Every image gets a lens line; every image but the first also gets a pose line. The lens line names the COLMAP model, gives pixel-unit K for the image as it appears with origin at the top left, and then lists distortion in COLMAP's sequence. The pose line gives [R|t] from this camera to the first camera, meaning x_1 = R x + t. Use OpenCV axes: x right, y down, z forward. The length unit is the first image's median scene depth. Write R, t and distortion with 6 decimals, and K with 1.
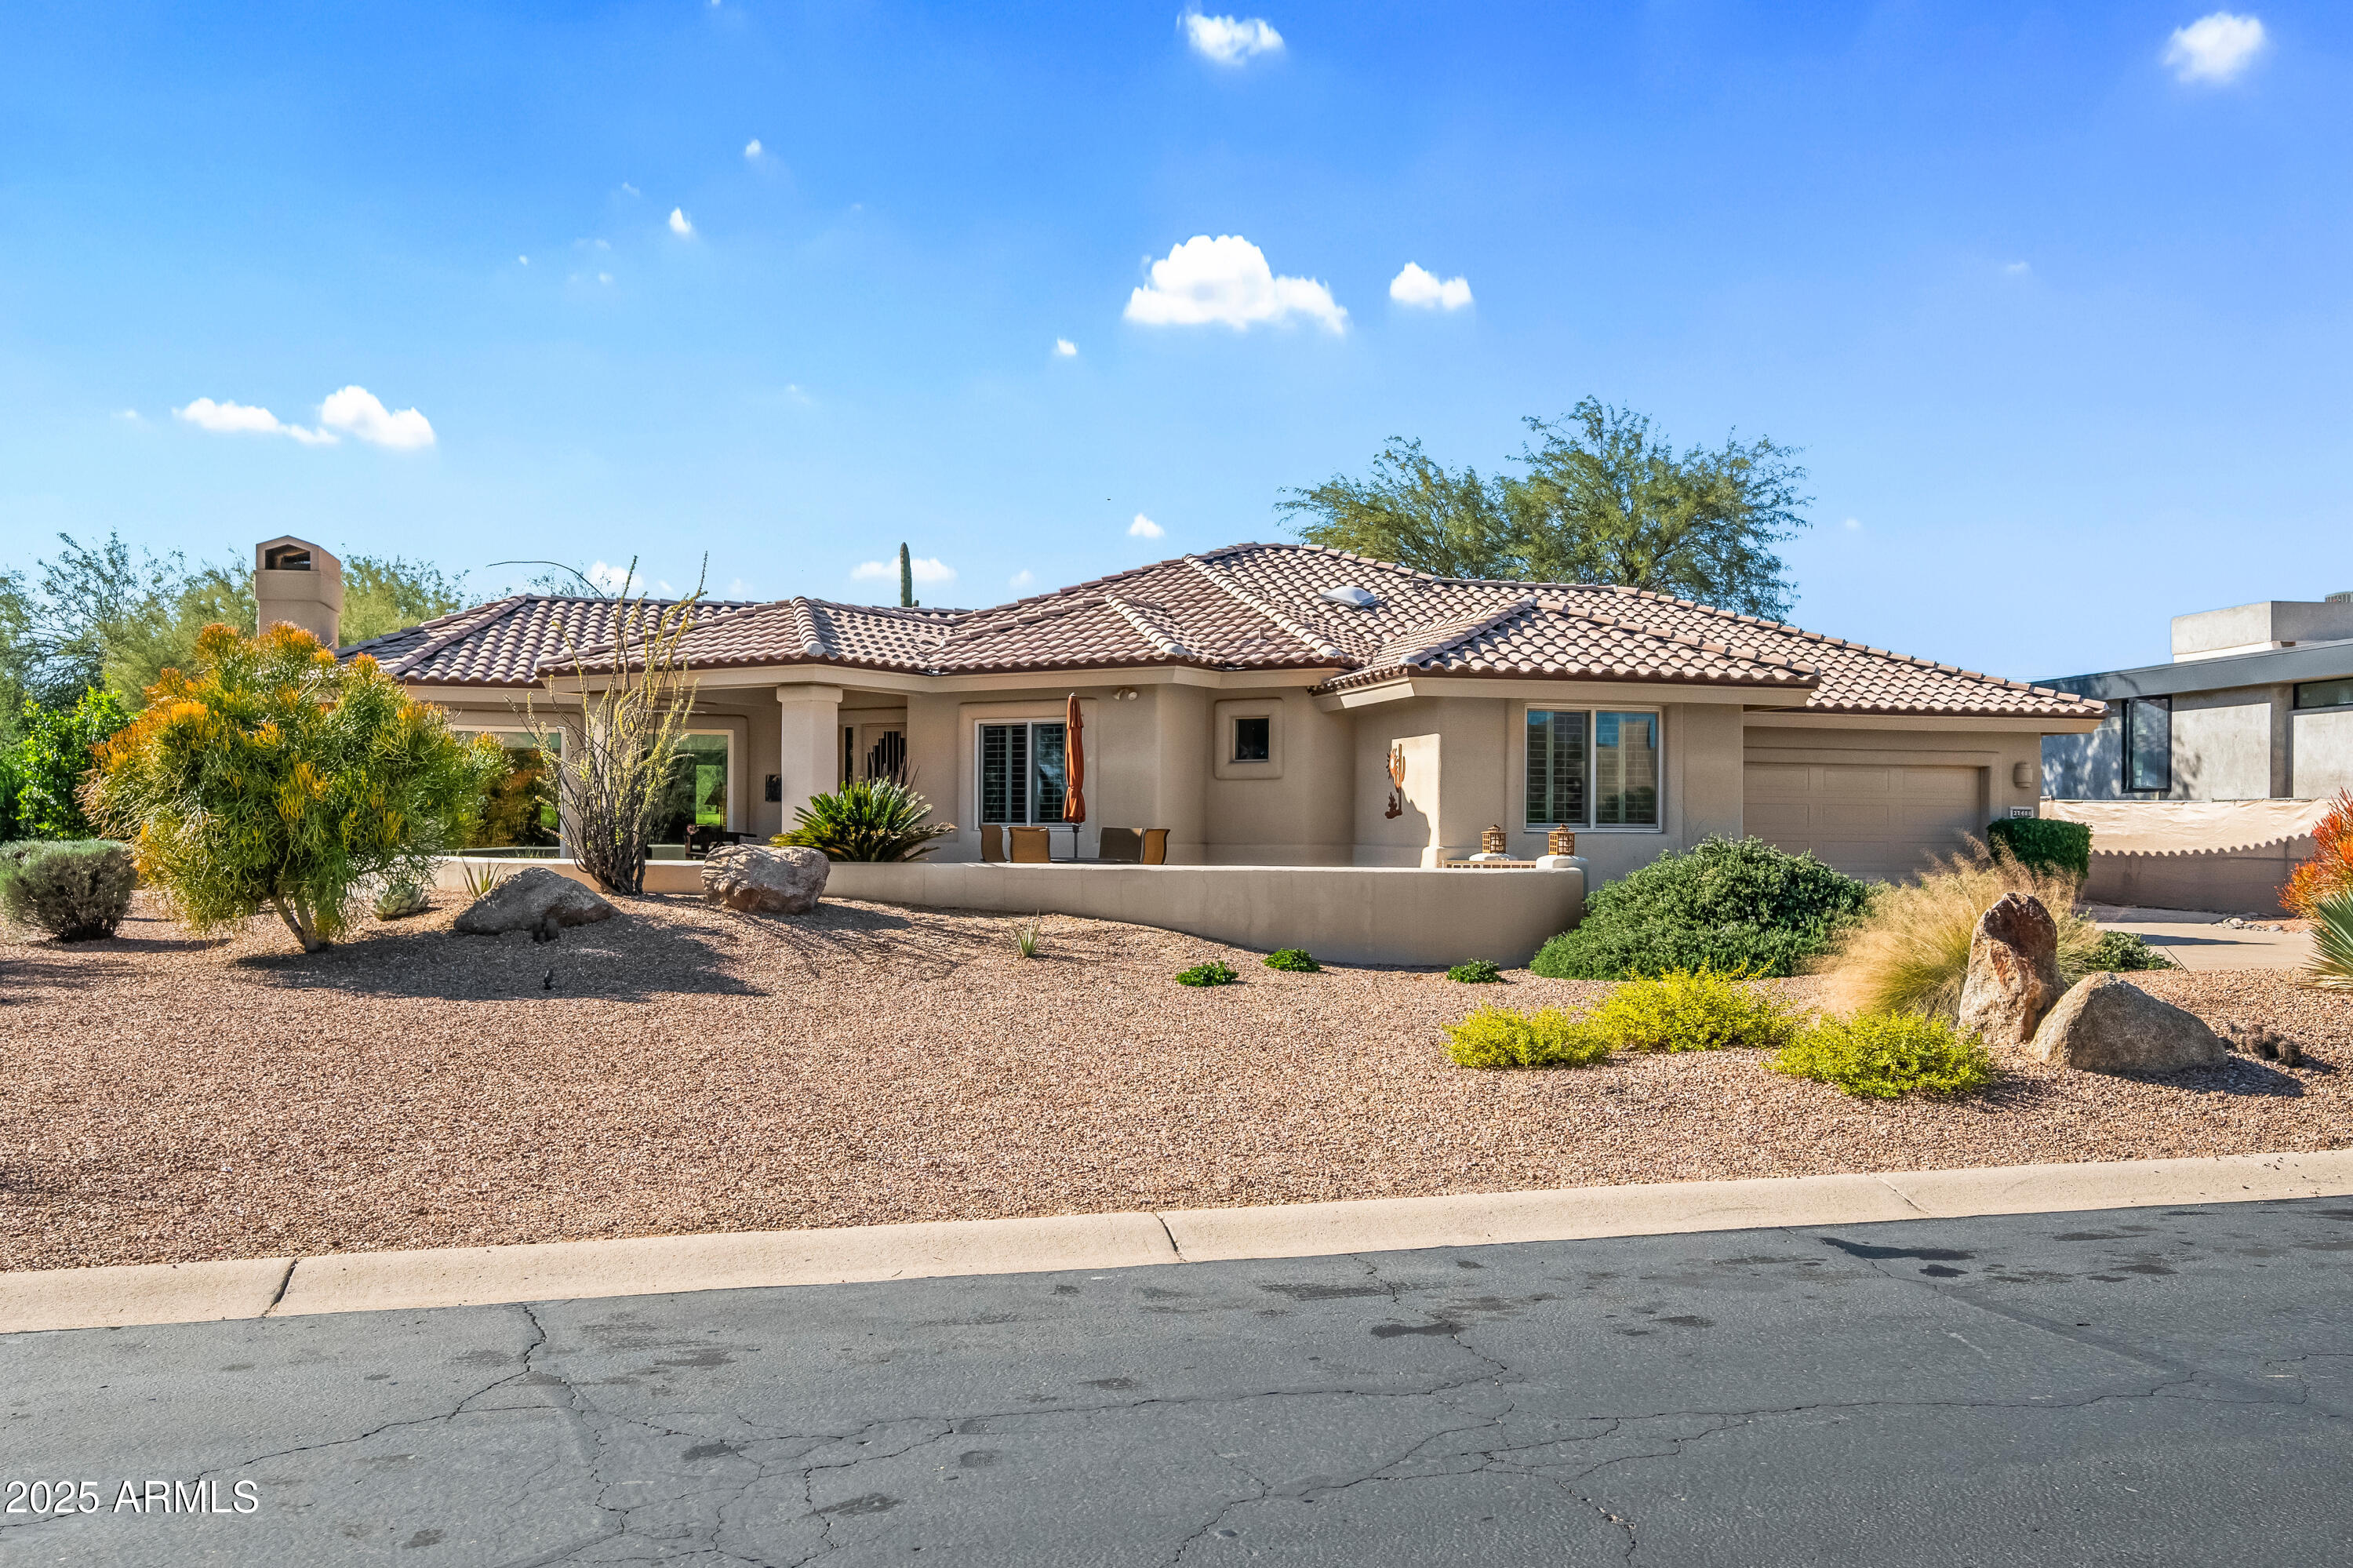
lens RADIAL K [[2085.9, 0, 1181.0], [0, 2085.9, 787.7], [0, 0, 1]] dist [-0.007491, -0.001865]
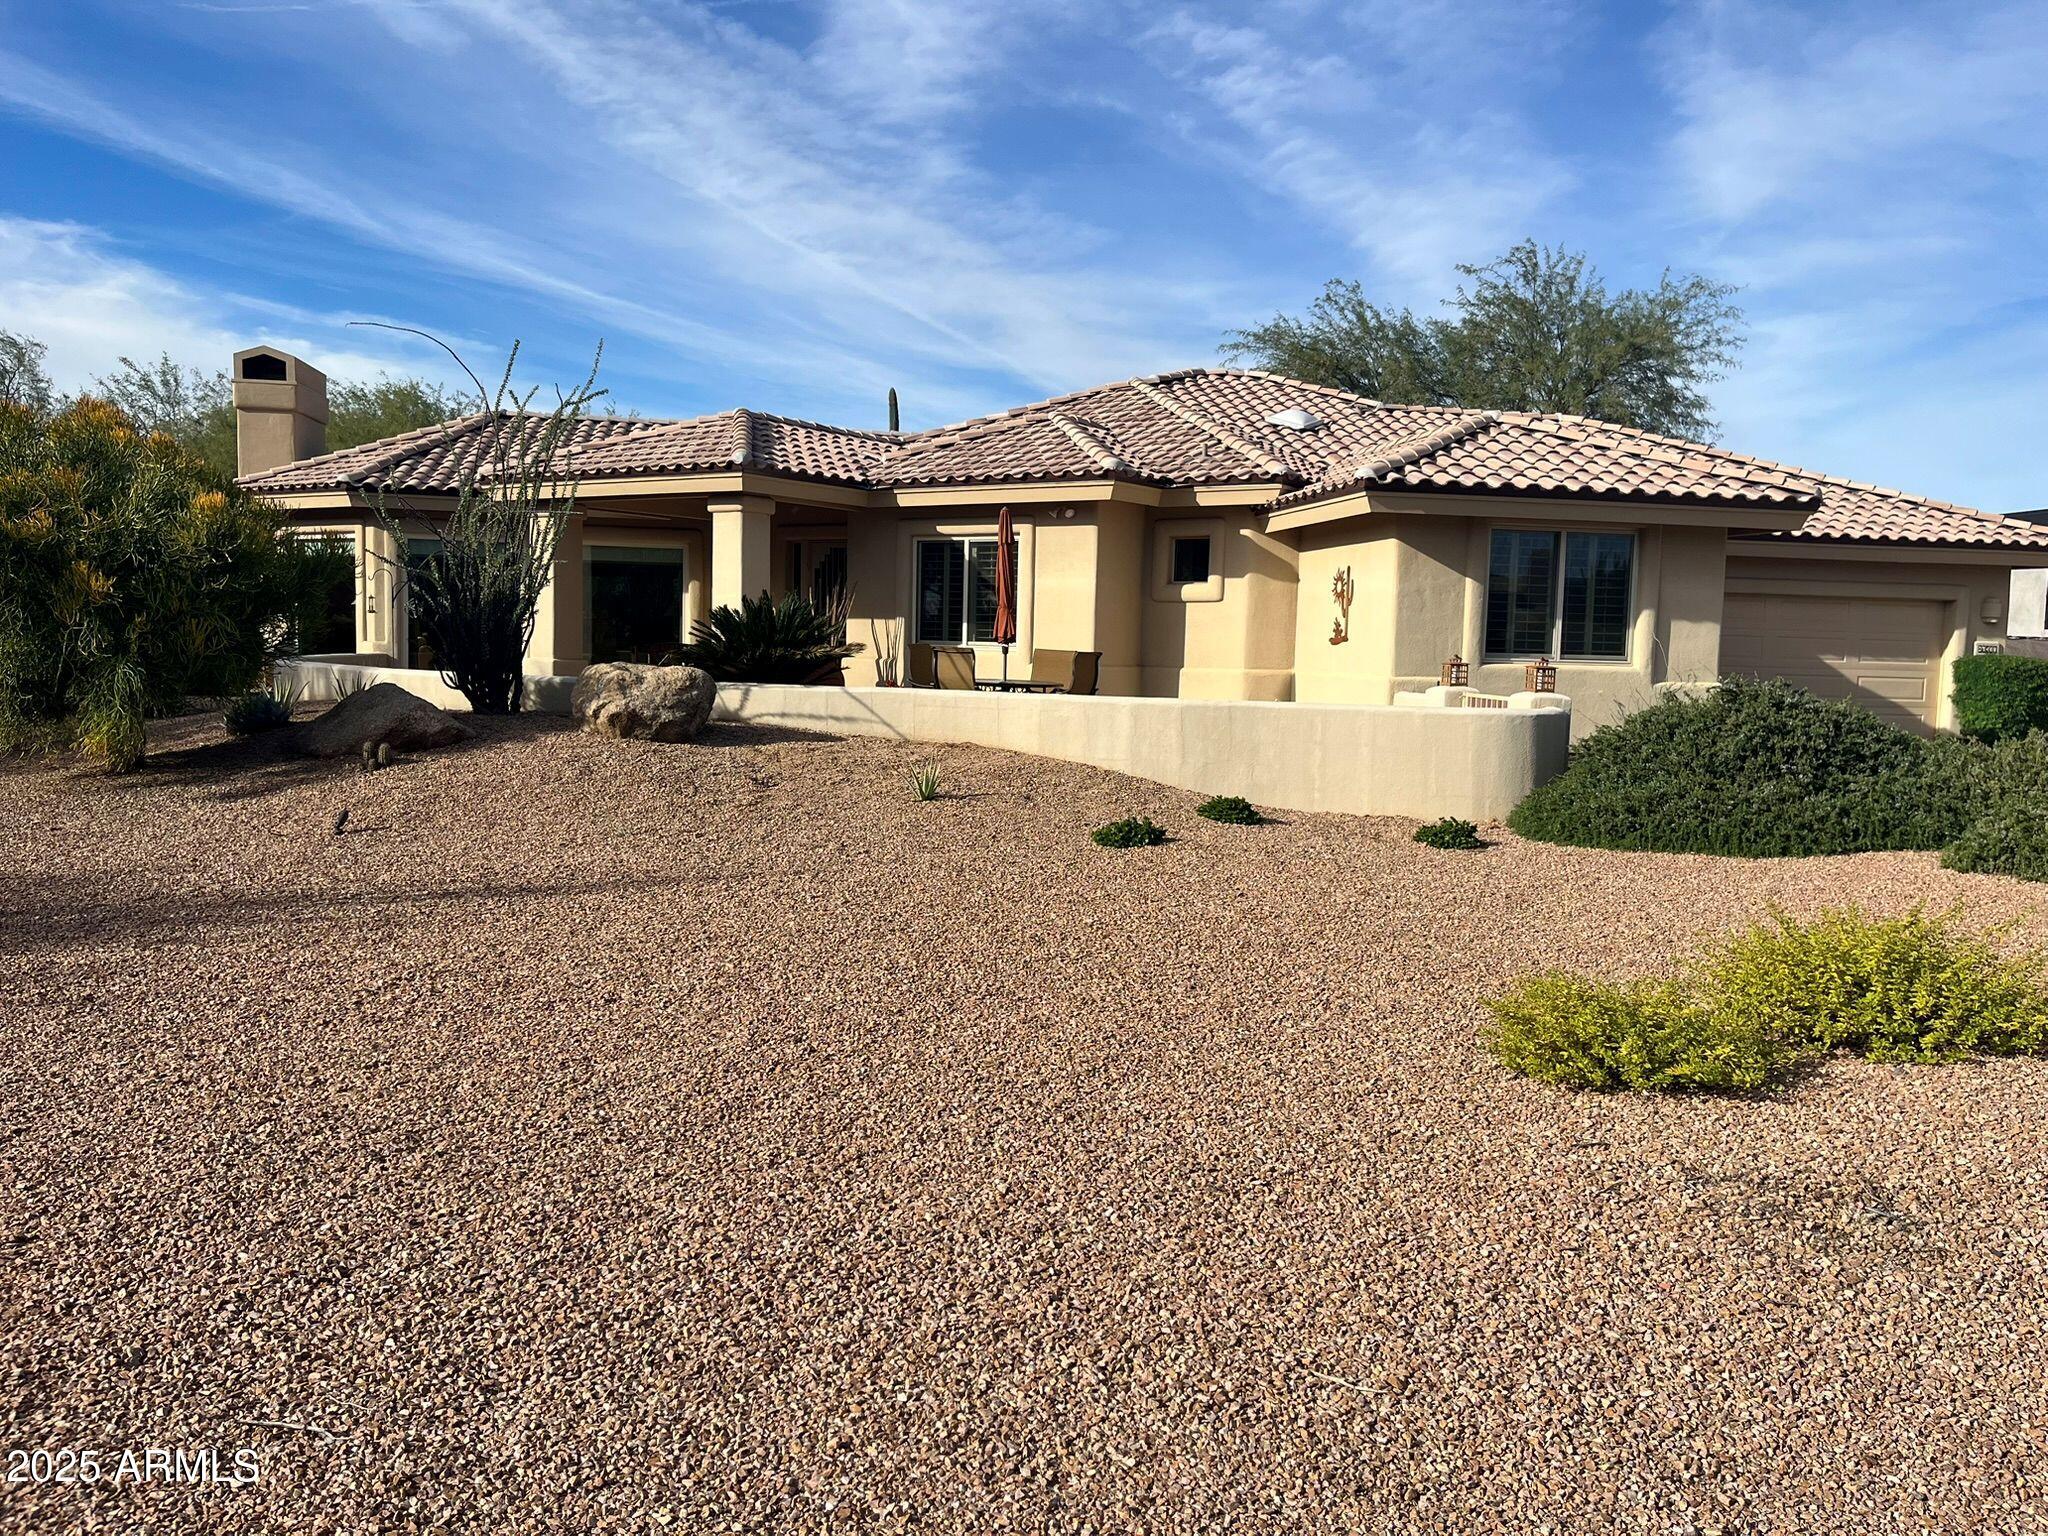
lens RADIAL K [[1548.1, 0, 987.3], [0, 1548.1, 767.8], [0, 0, 1]] dist [0.030694, -0.001043]
pose [[0.995277, 0.029088, -0.092613, 0.007931], [-0.019326, 0.994326, 0.104606, -0.000246], [0.095130, -0.102323, 0.990192, 0.225546]]
